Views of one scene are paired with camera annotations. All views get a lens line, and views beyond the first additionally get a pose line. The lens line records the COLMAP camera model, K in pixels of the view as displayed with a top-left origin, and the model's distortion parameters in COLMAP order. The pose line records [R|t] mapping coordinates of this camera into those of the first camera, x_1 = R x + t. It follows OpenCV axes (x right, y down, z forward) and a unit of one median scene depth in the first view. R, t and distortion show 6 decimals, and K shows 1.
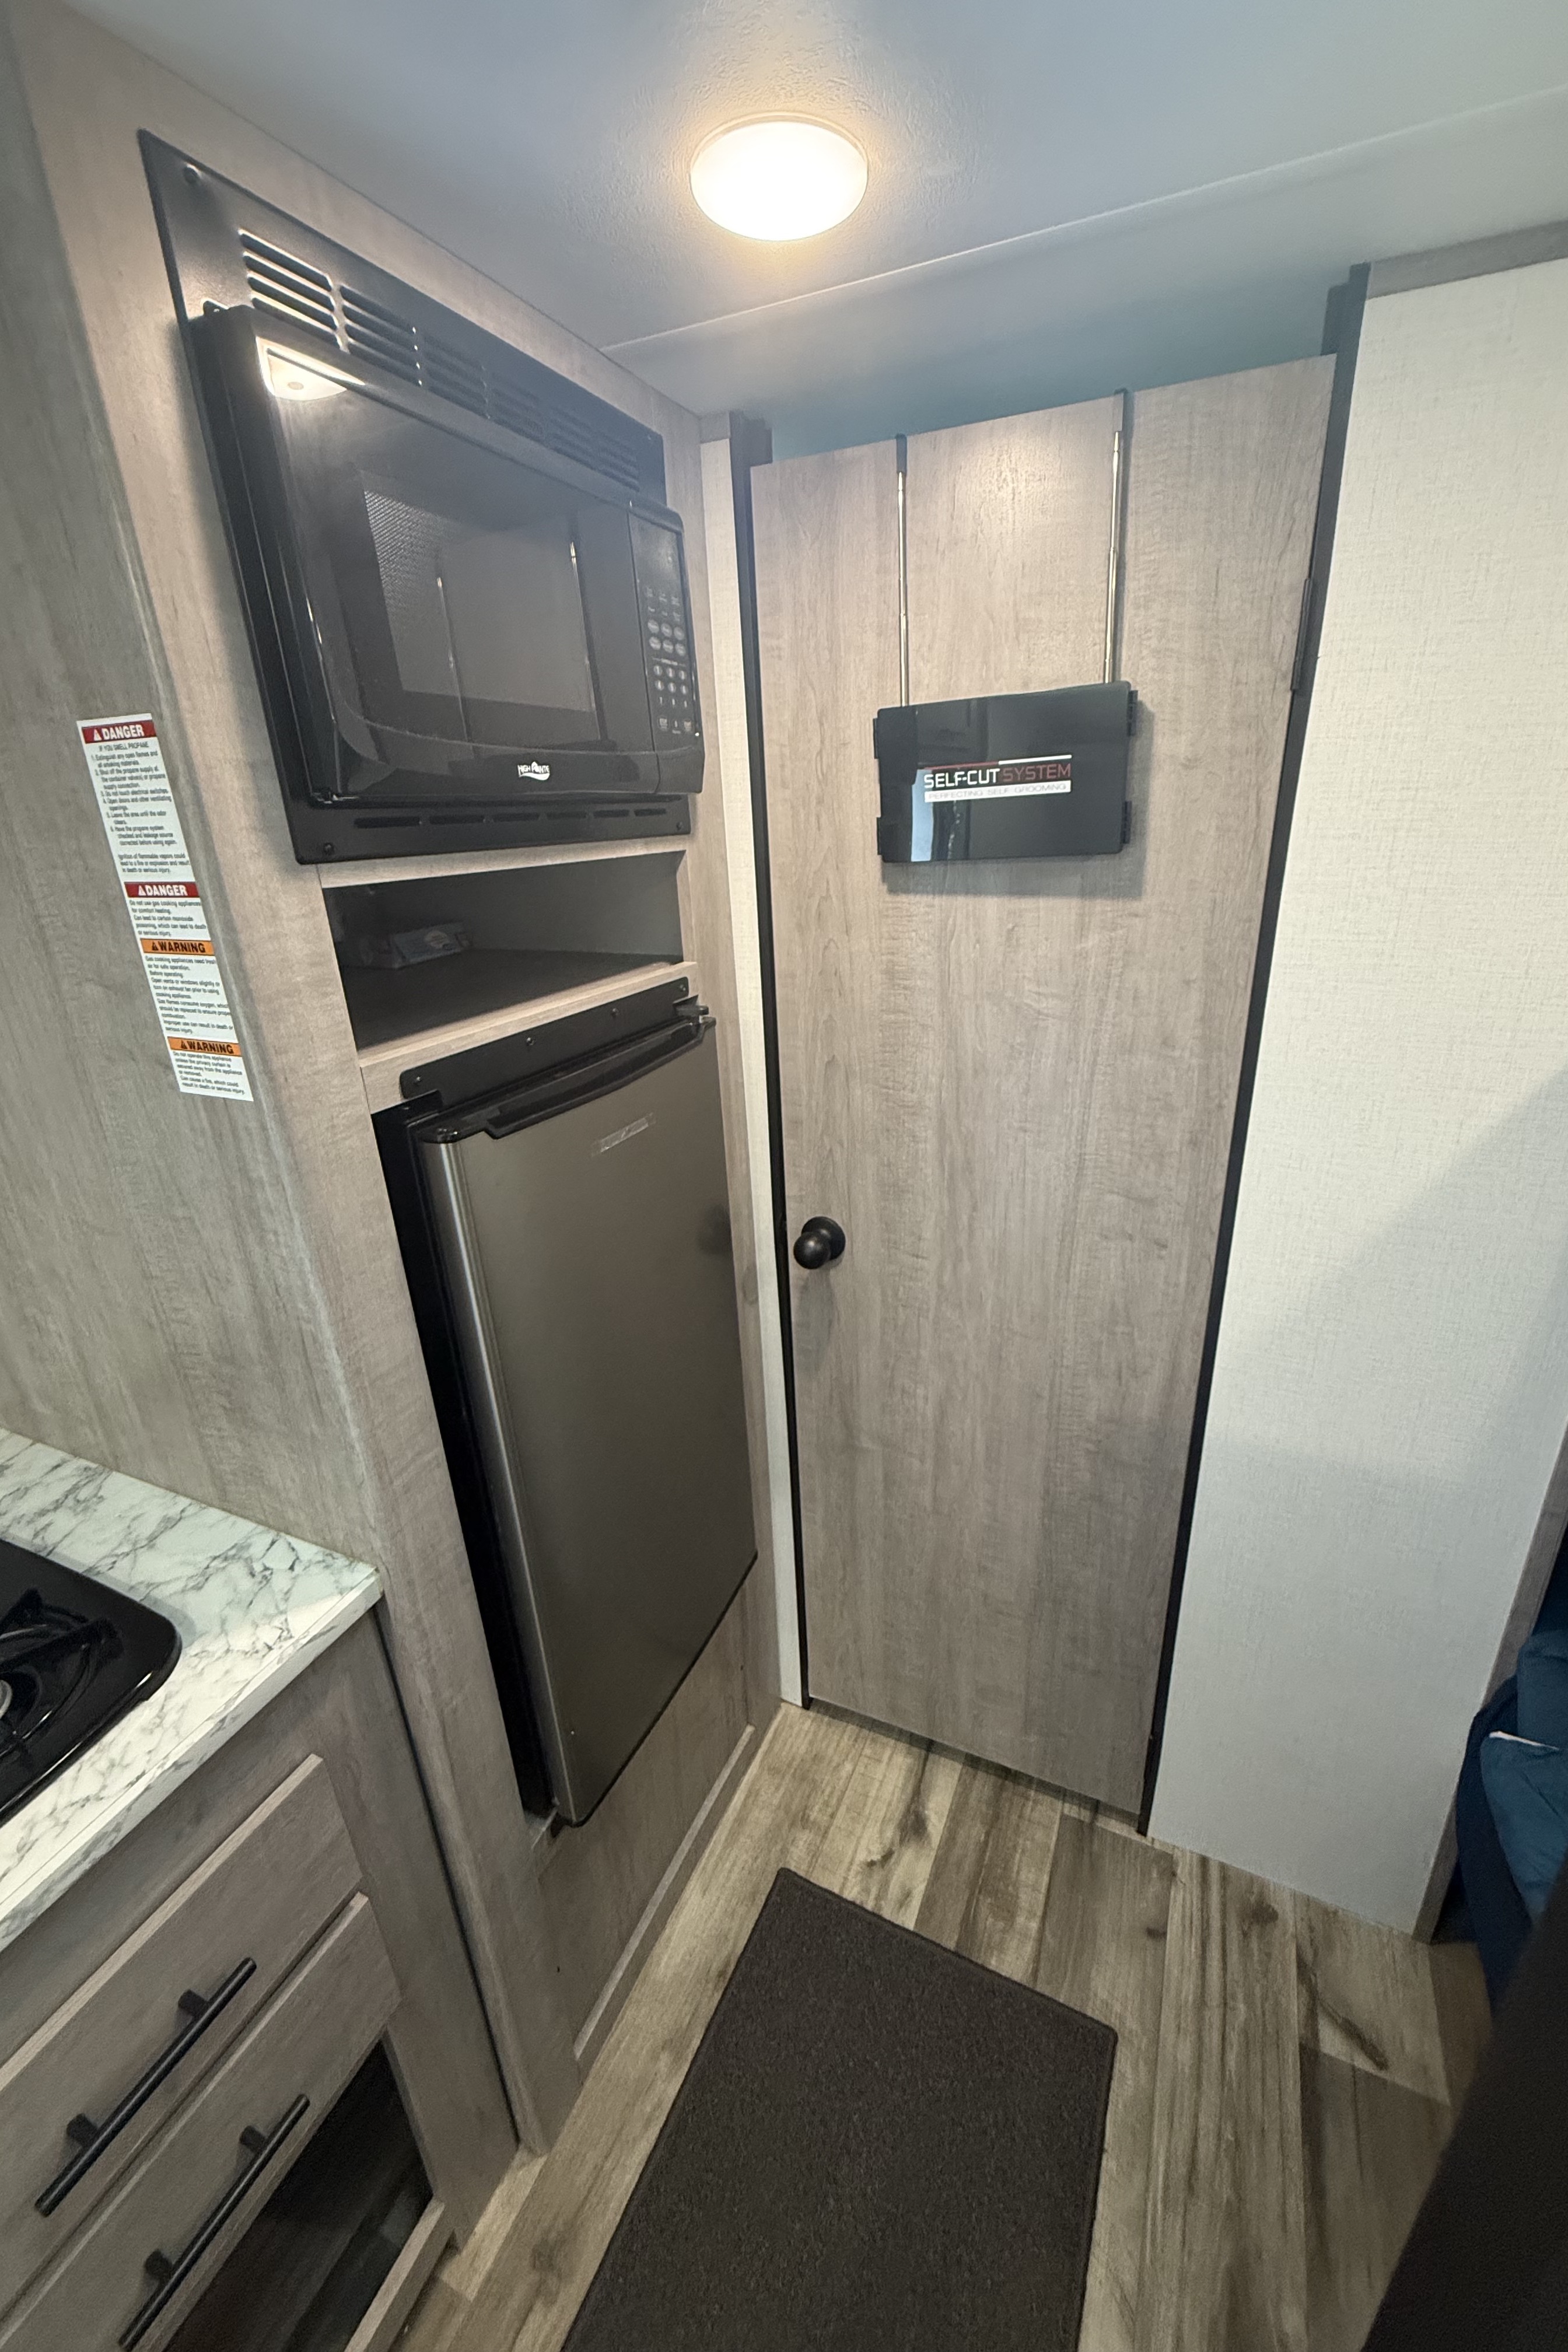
lens RADIAL K [[935.3, 0, 811.6], [0, 935.3, 1168.5], [0, 0, 1]] dist [-0.000042, 0.000577]
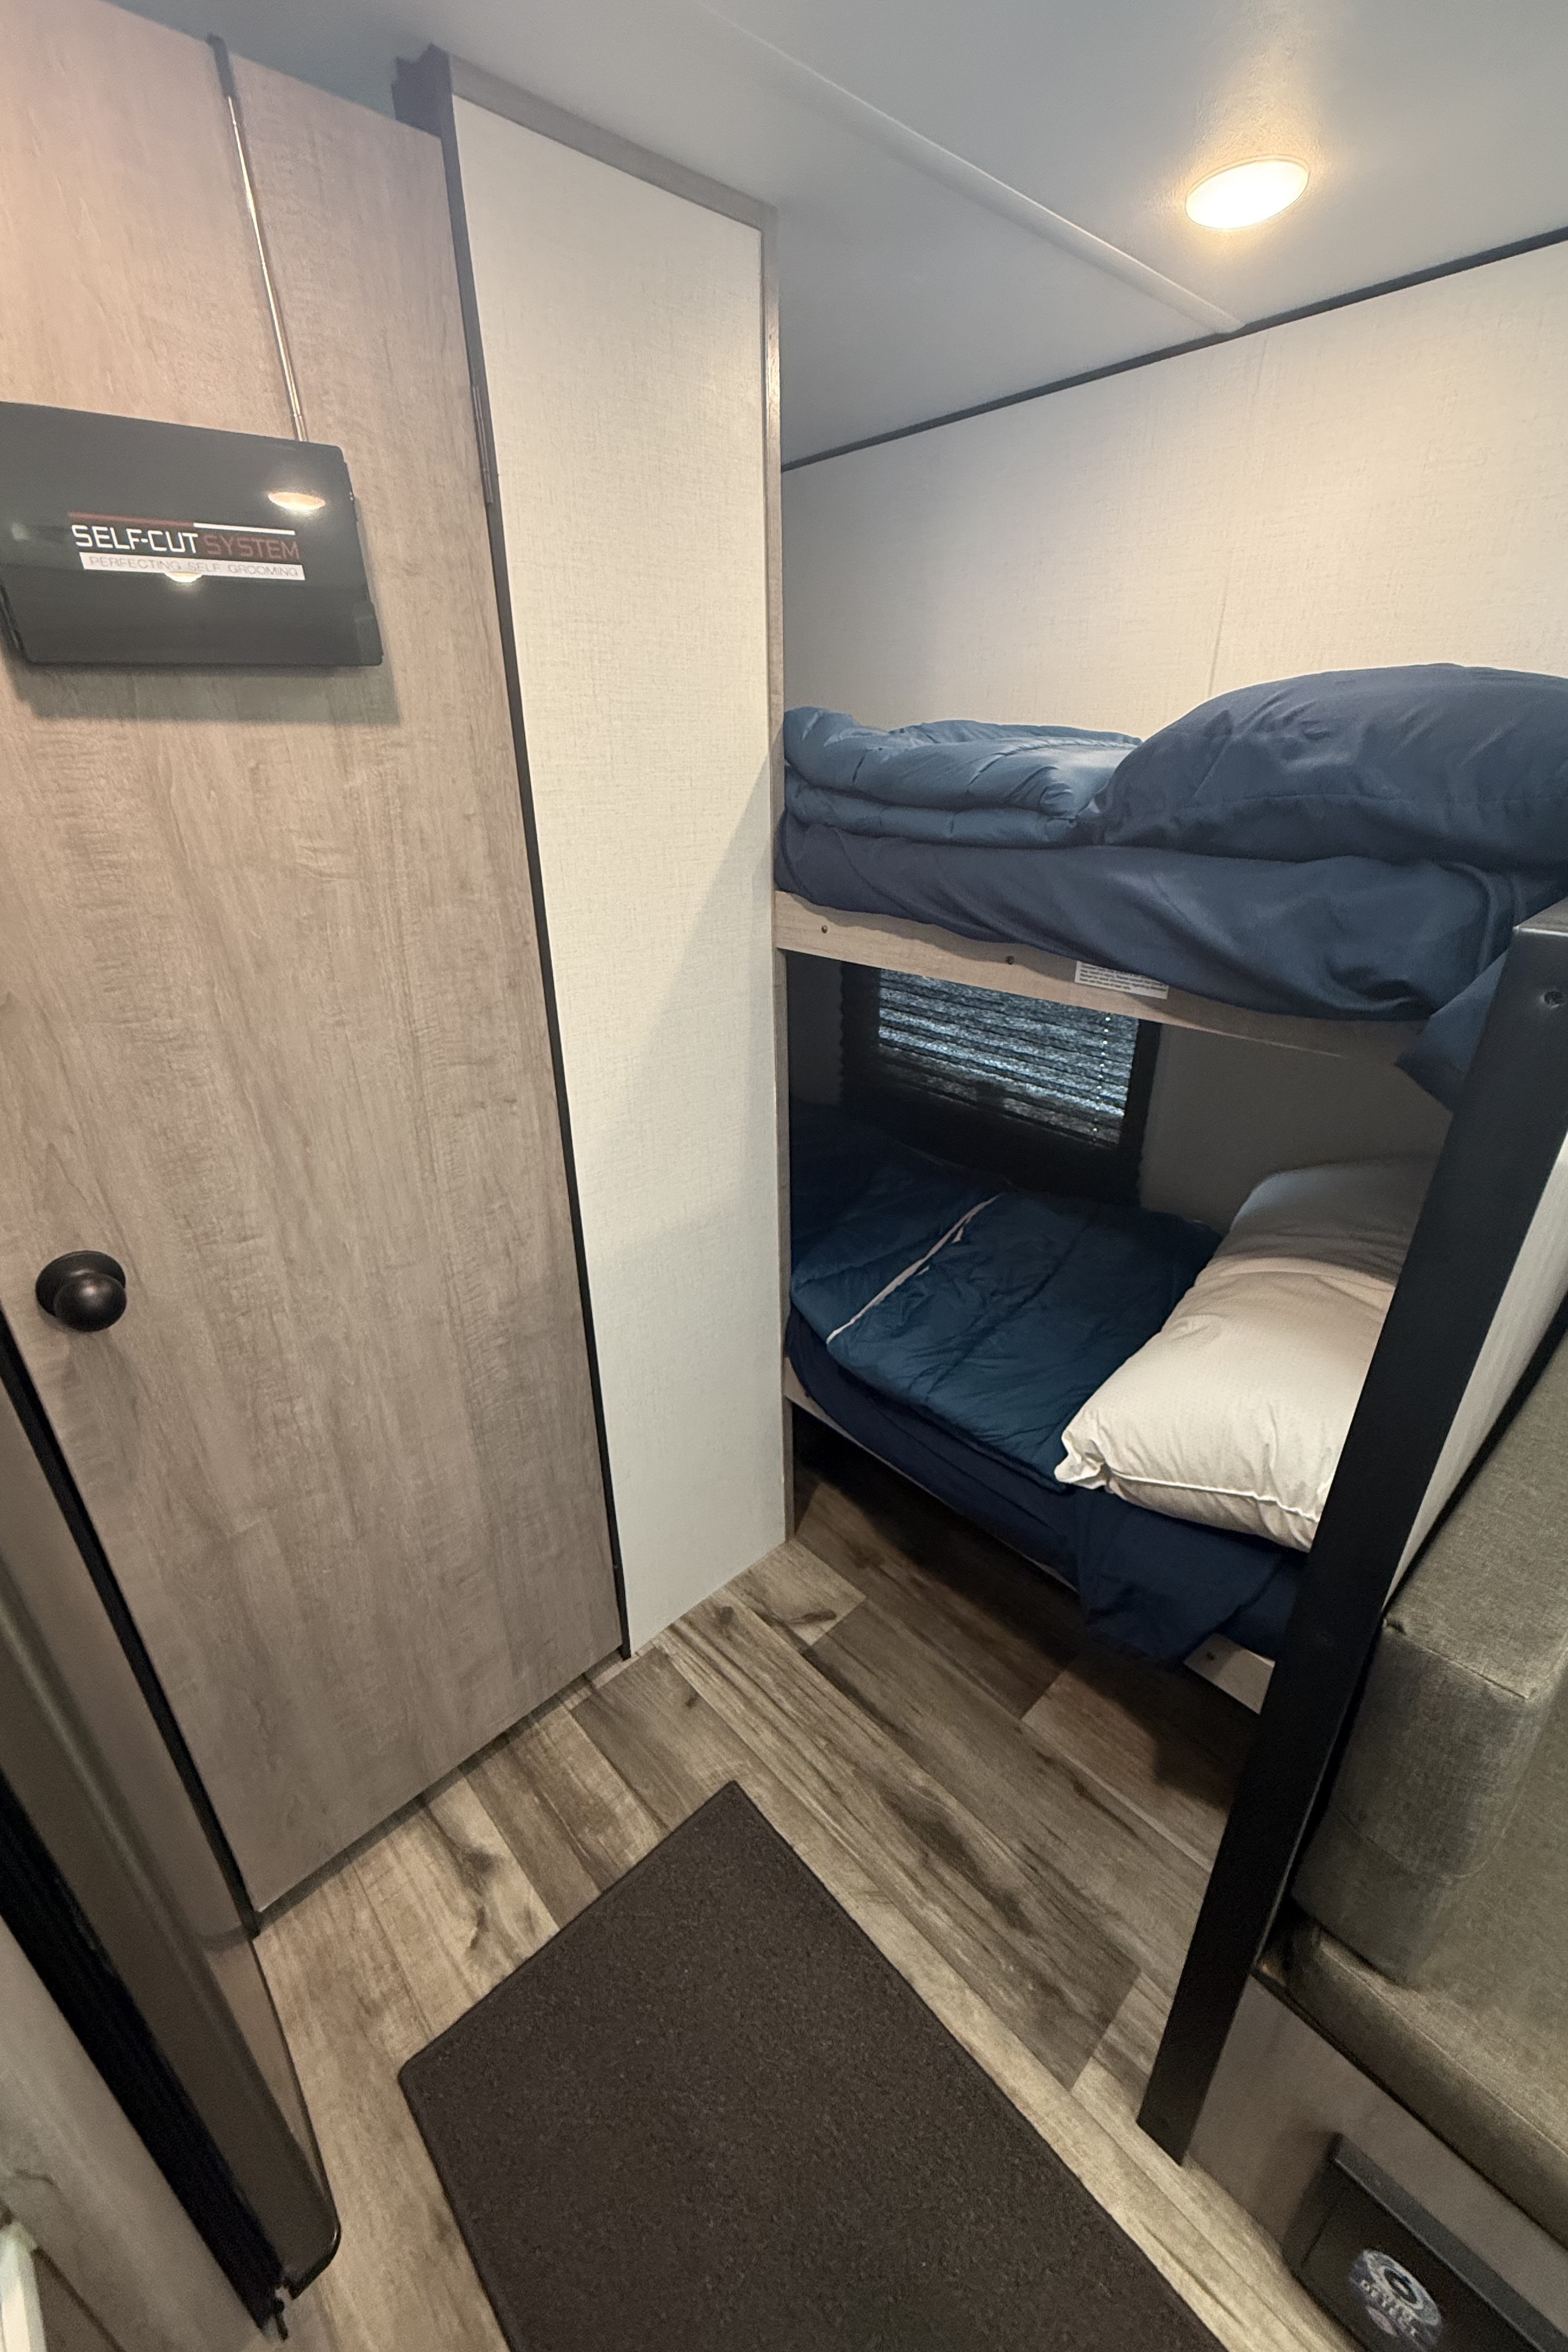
lens RADIAL K [[935.3, 0, 783.3], [0, 935.3, 1167.0], [0, 0, 1]] dist [-0.000042, 0.000577]
pose [[0.389136, -0.355397, 0.849862, -0.373322], [0.333064, 0.914447, 0.229902, 0.014657], [-0.858861, 0.193596, 0.474214, 0.300077]]
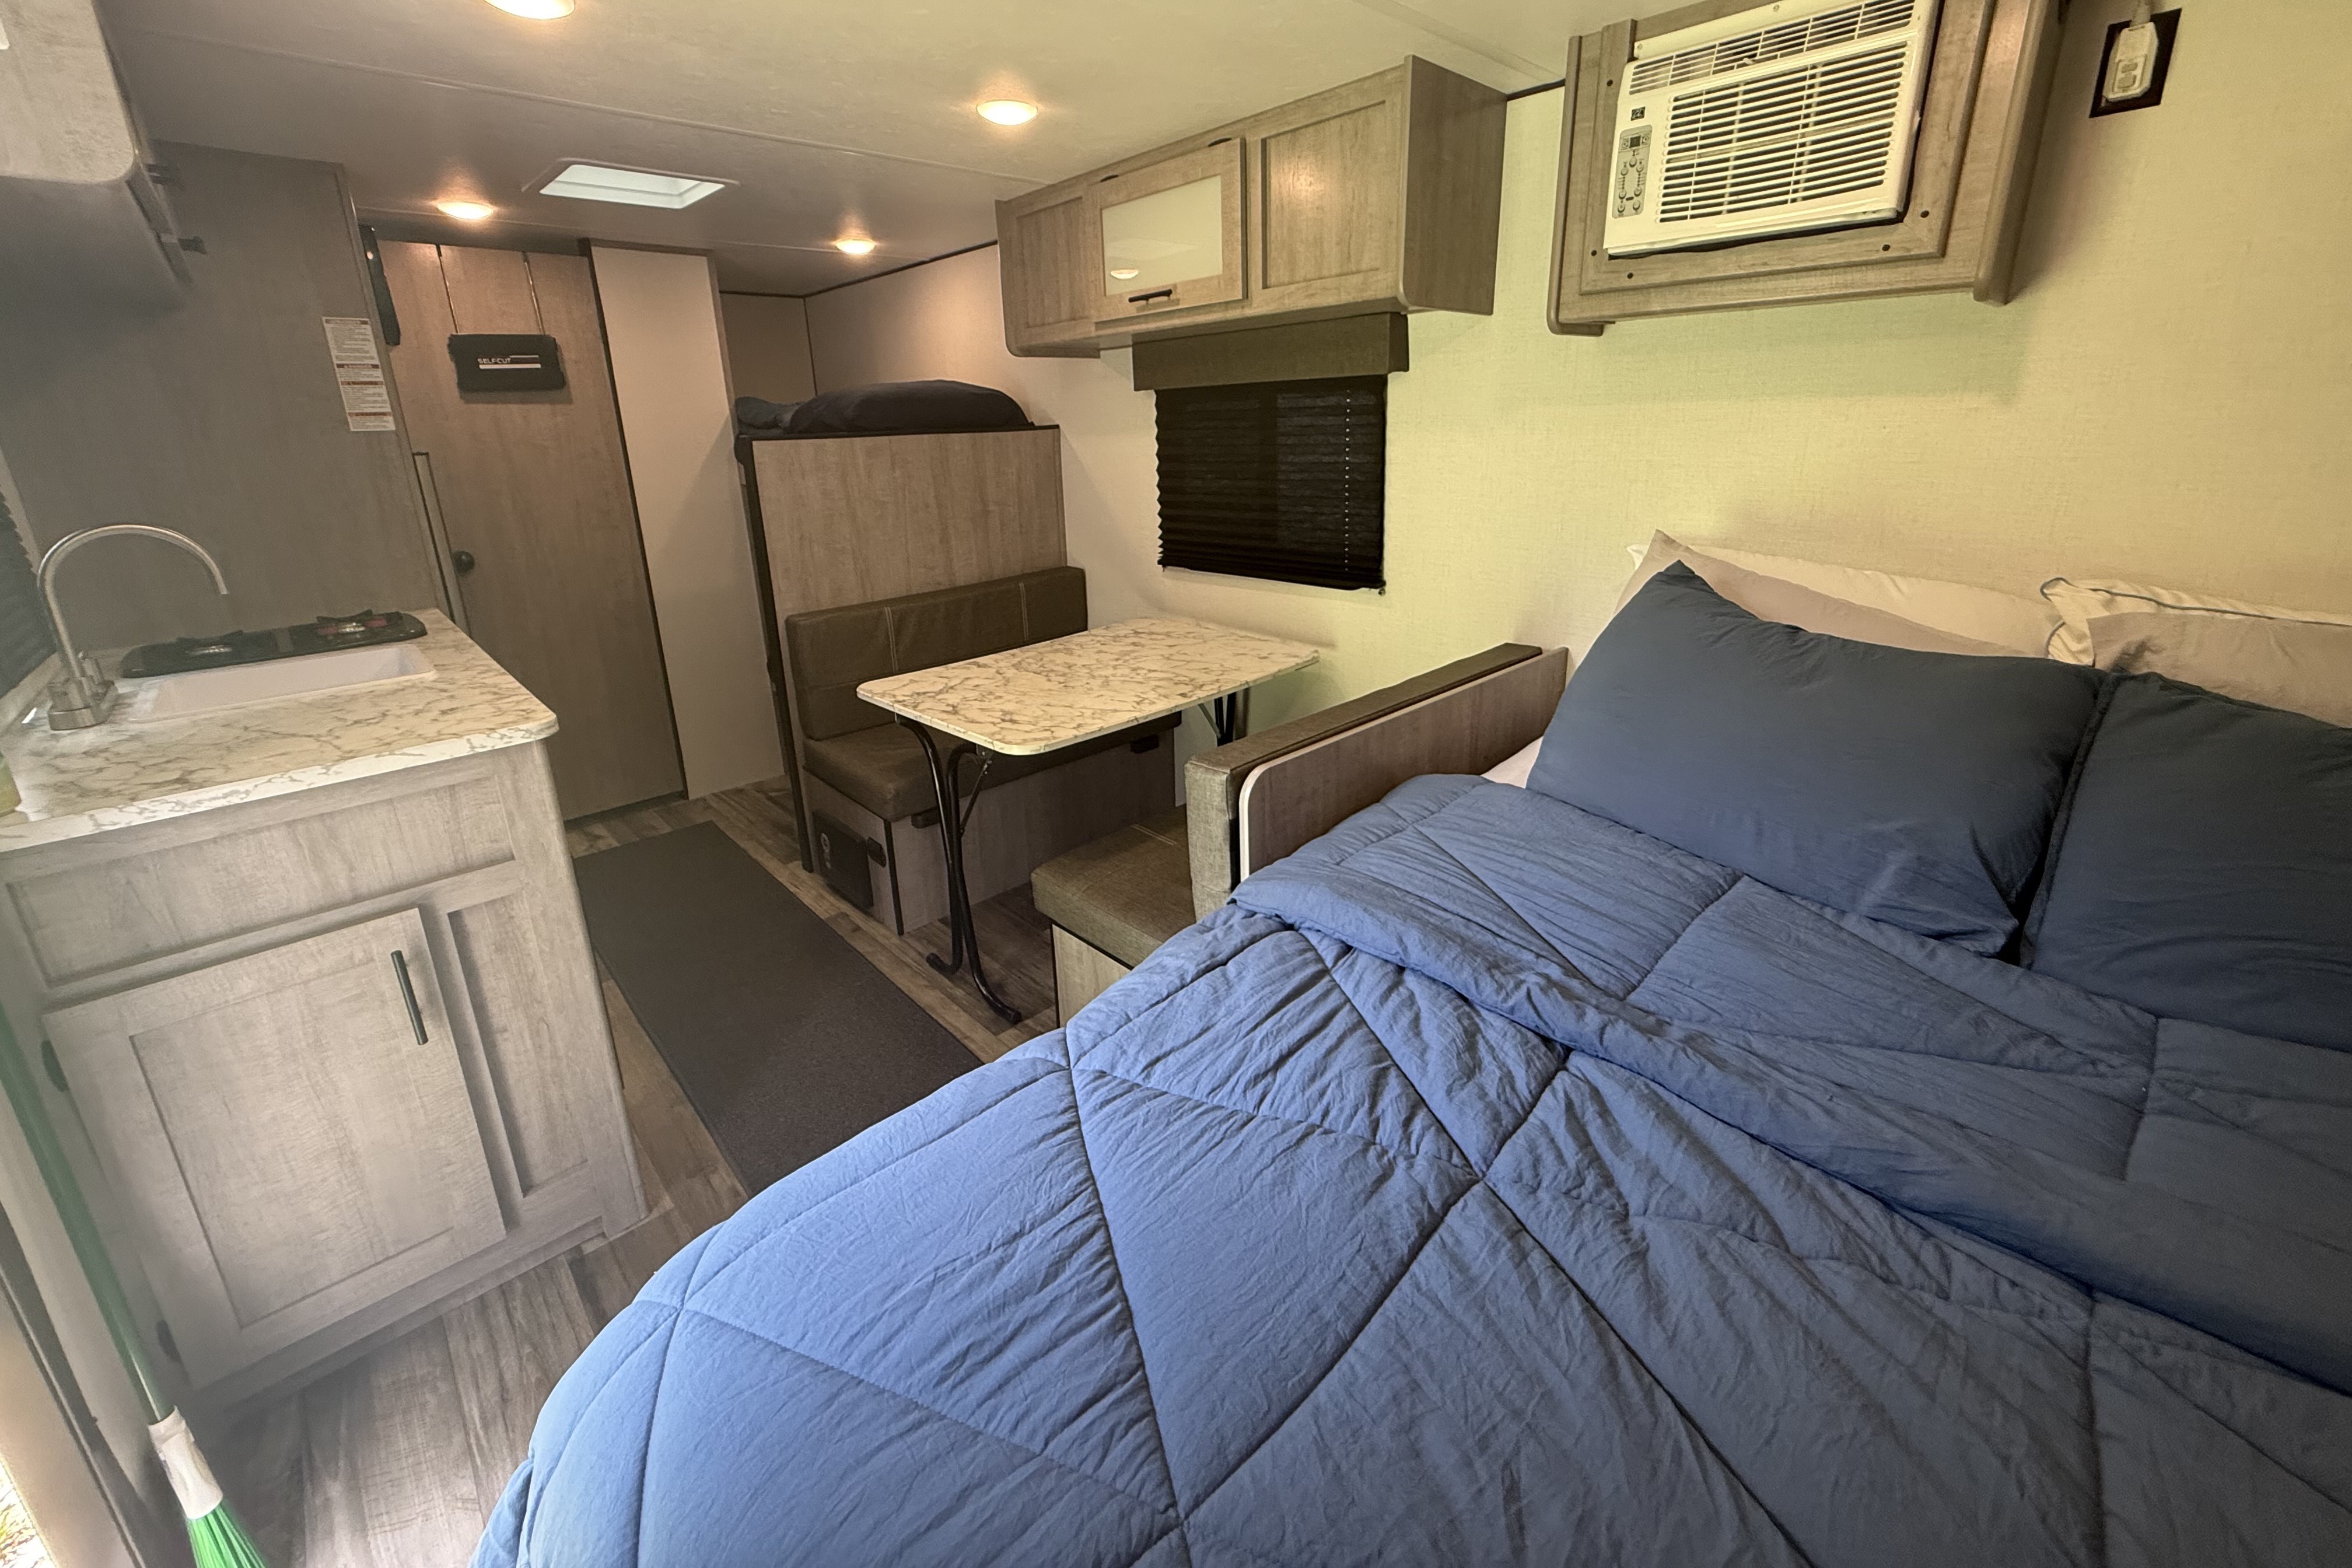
lens RADIAL K [[935.3, 0, 1167.7], [0, 935.3, 687.2], [0, 0, 1]] dist [-0.000042, 0.000577]
pose [[0.392642, -0.227882, 0.891012, -1.592882], [0.345881, 0.934280, 0.086529, 0.859224], [-0.852173, 0.274210, 0.445657, -1.538626]]
